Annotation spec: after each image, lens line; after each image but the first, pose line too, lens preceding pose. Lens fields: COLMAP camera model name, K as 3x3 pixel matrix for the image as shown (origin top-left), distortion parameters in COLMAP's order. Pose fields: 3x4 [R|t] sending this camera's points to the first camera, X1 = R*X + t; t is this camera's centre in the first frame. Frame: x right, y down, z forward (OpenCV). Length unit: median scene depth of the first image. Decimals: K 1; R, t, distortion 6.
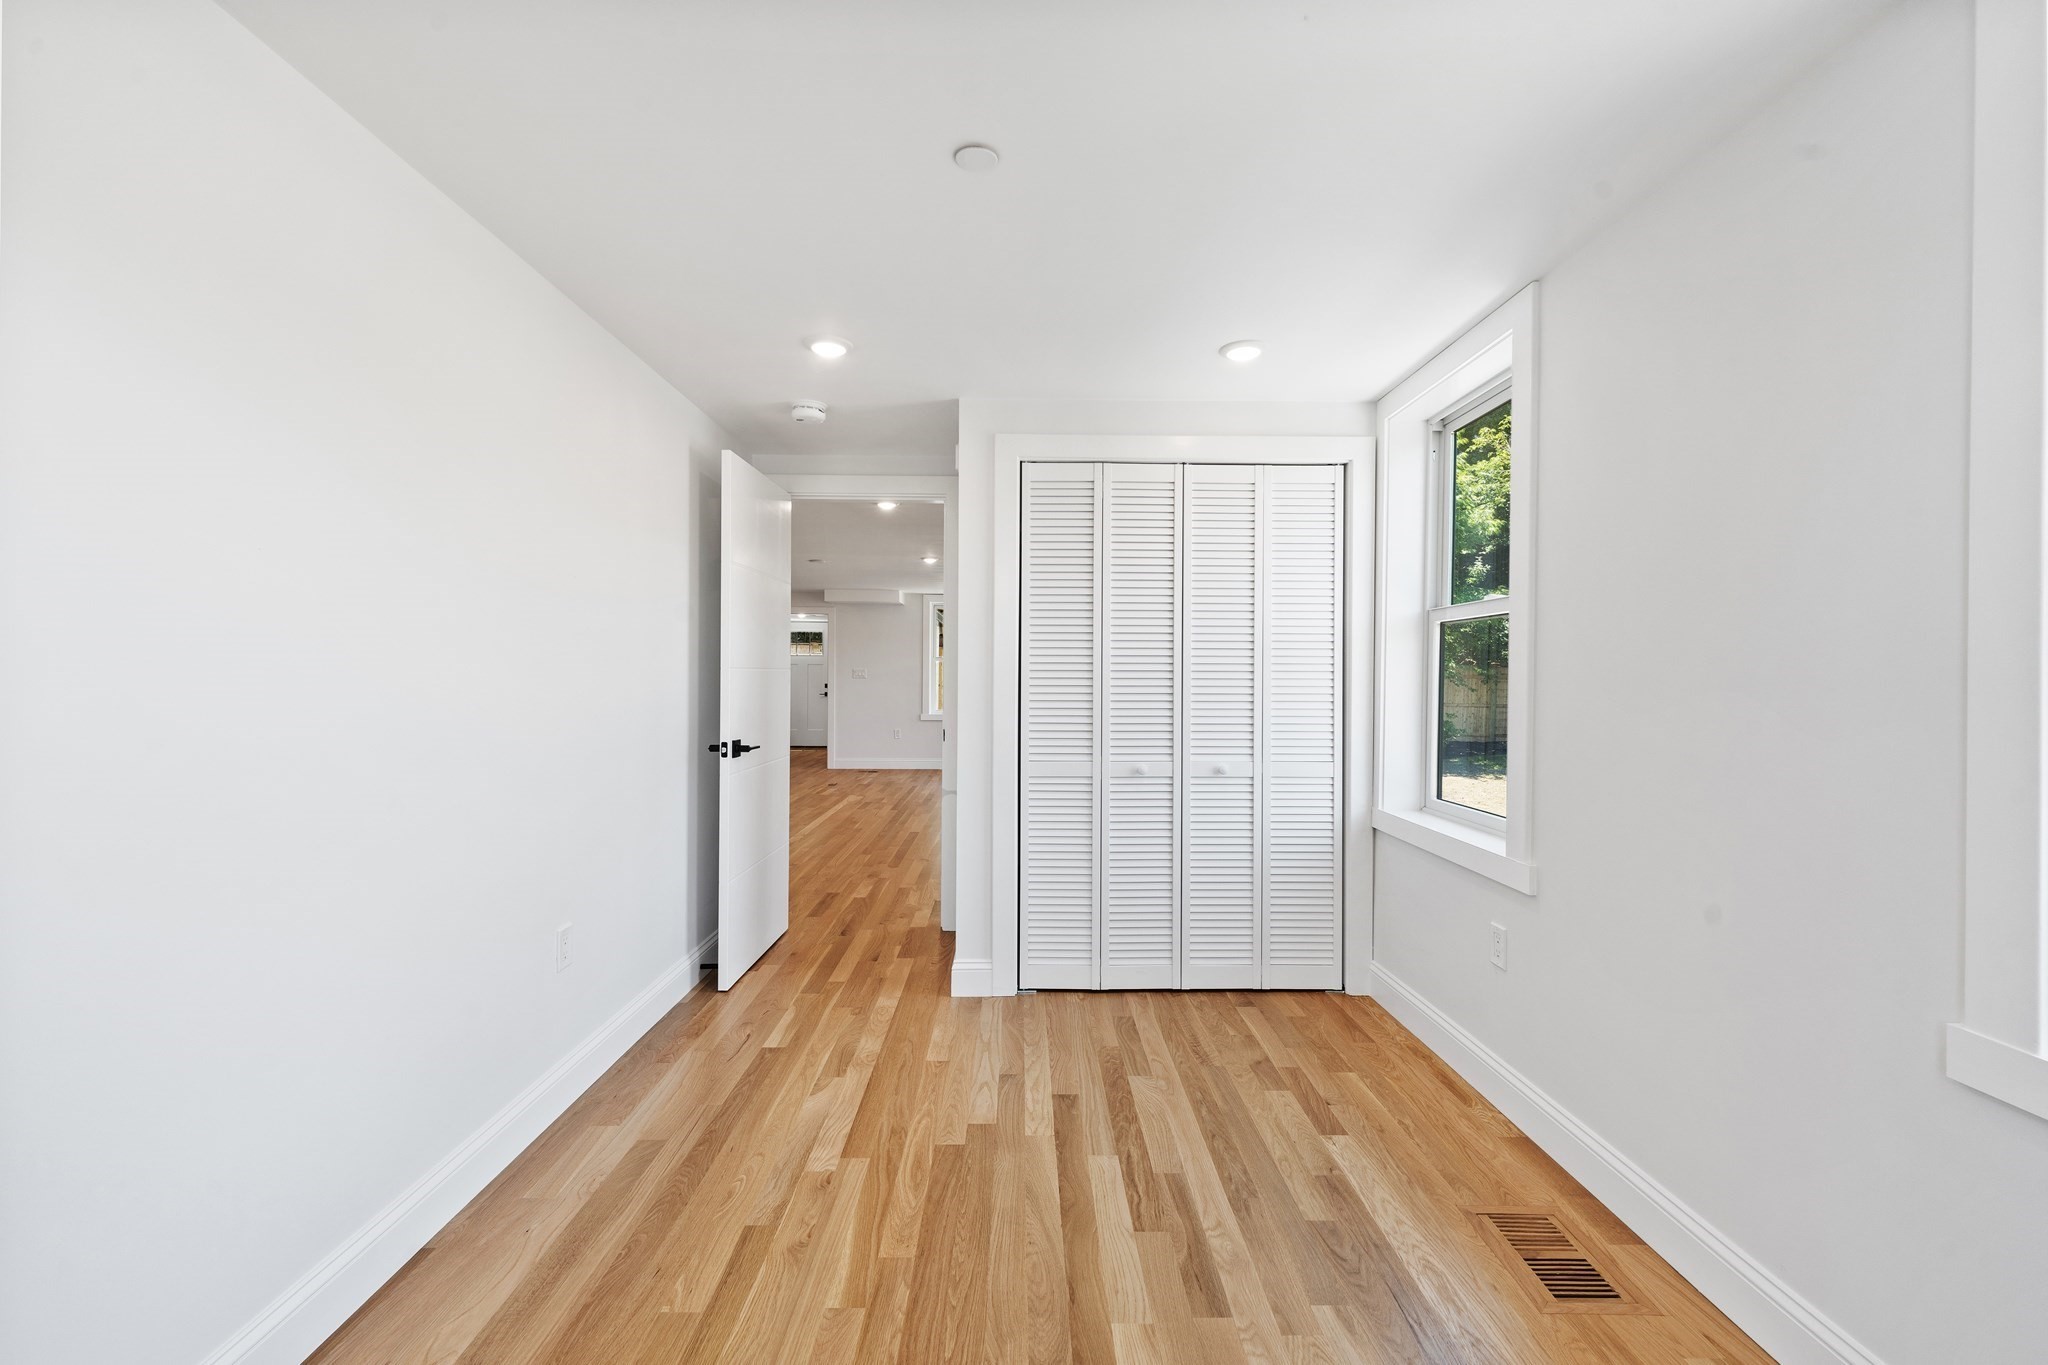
lens RADIAL K [[831.3, 0, 1020.2], [0, 831.3, 674.6], [0, 0, 1]] dist [-0.002696, -0.000145]
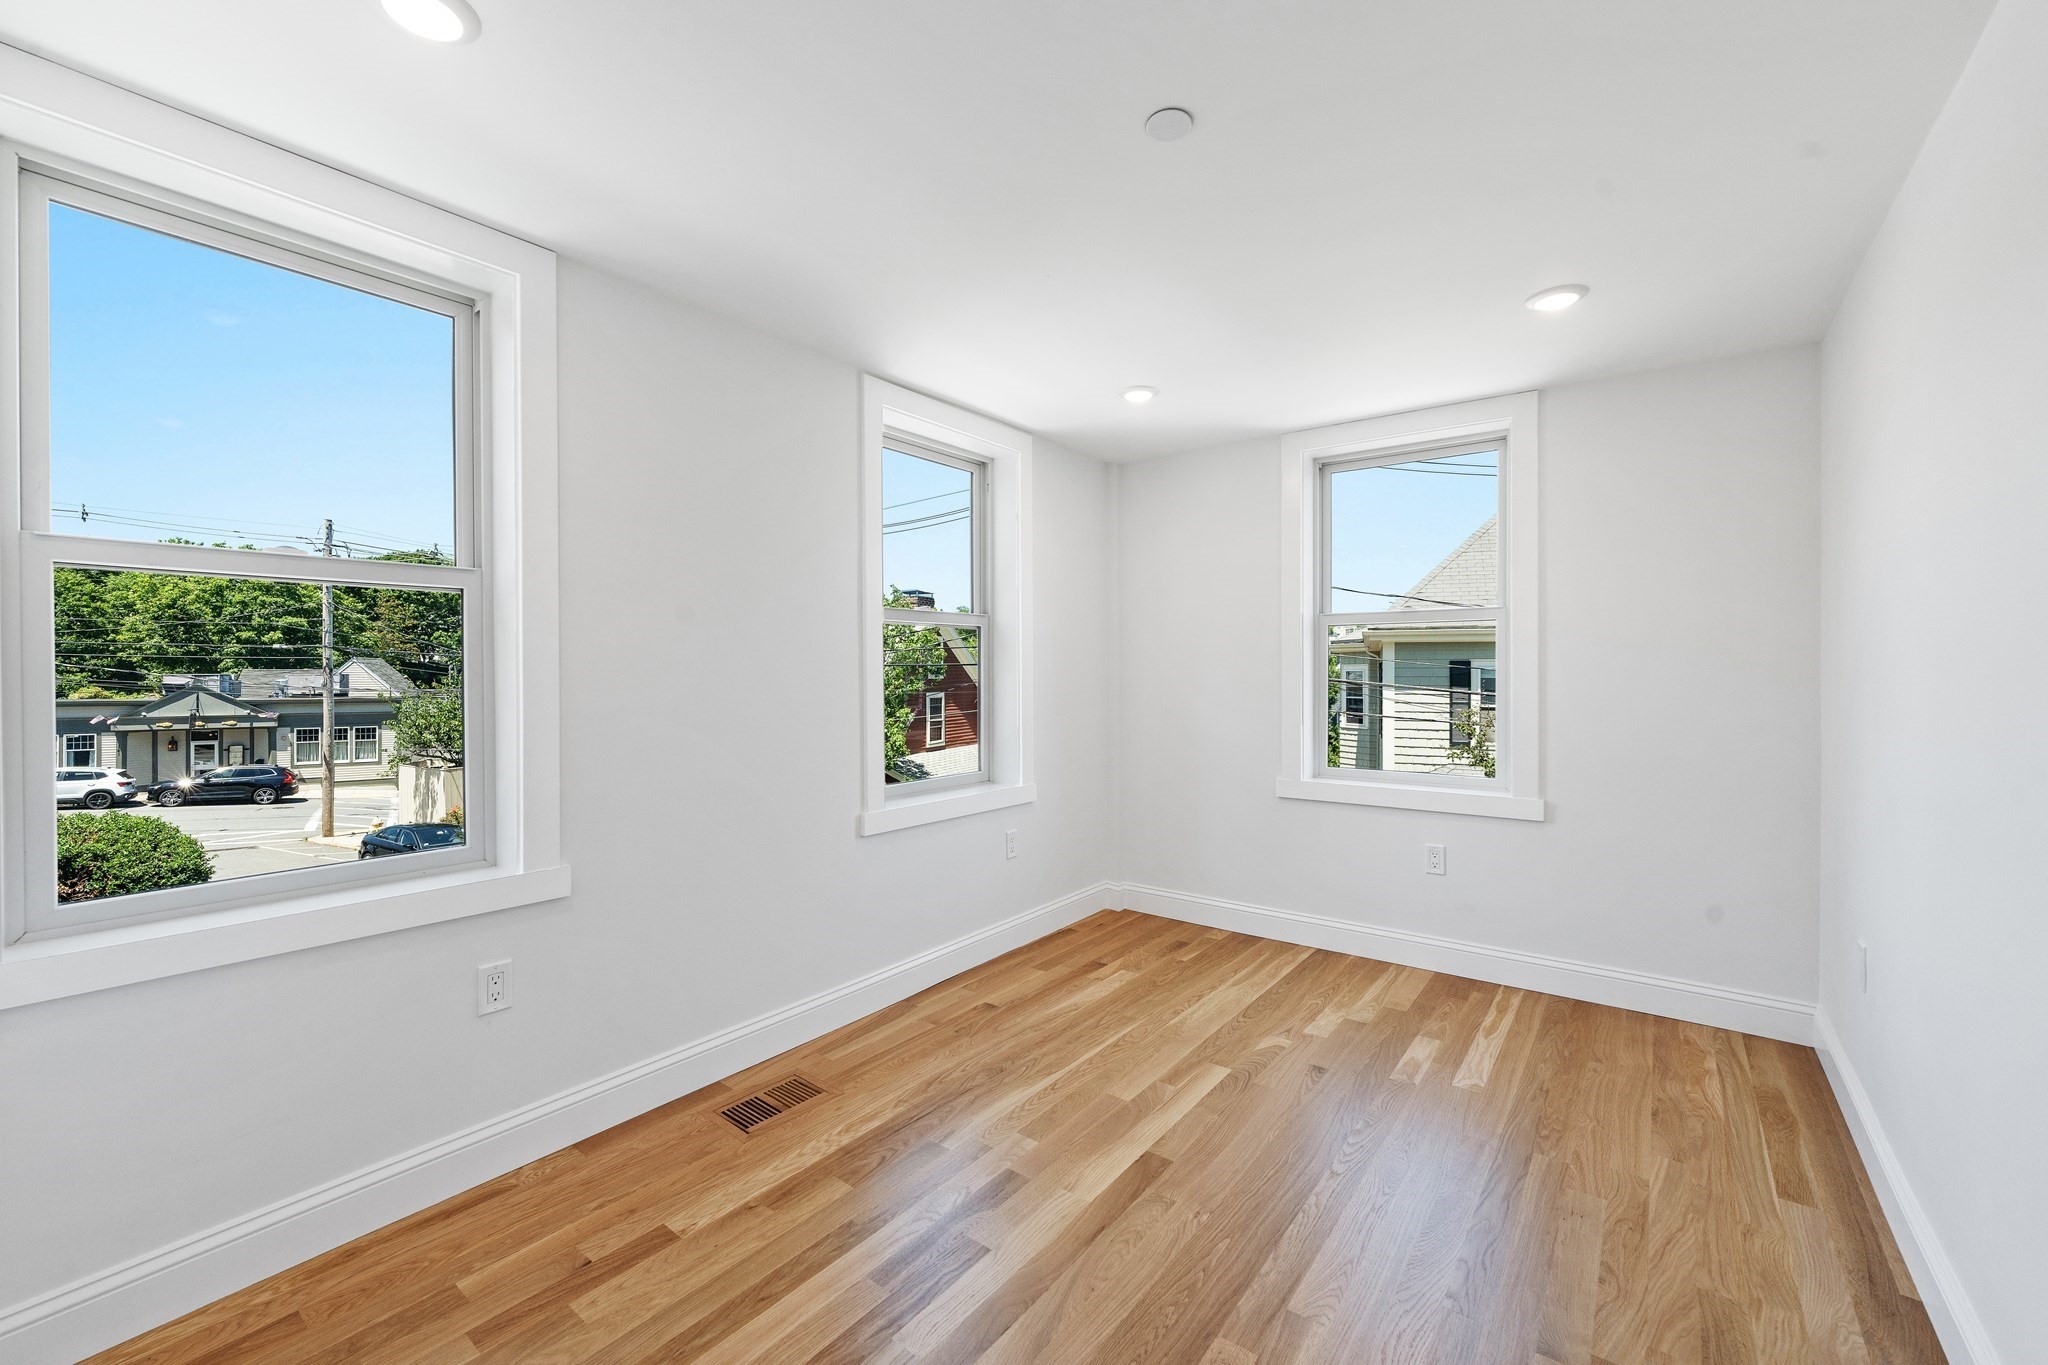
lens RADIAL K [[831.3, 0, 1020.2], [0, 831.3, 674.6], [0, 0, 1]] dist [-0.002696, -0.000145]
pose [[-0.791032, -0.007501, 0.611728, -0.474566], [-0.003981, 0.999967, 0.007113, -0.001224], [-0.611762, 0.003192, -0.791036, 1.751339]]
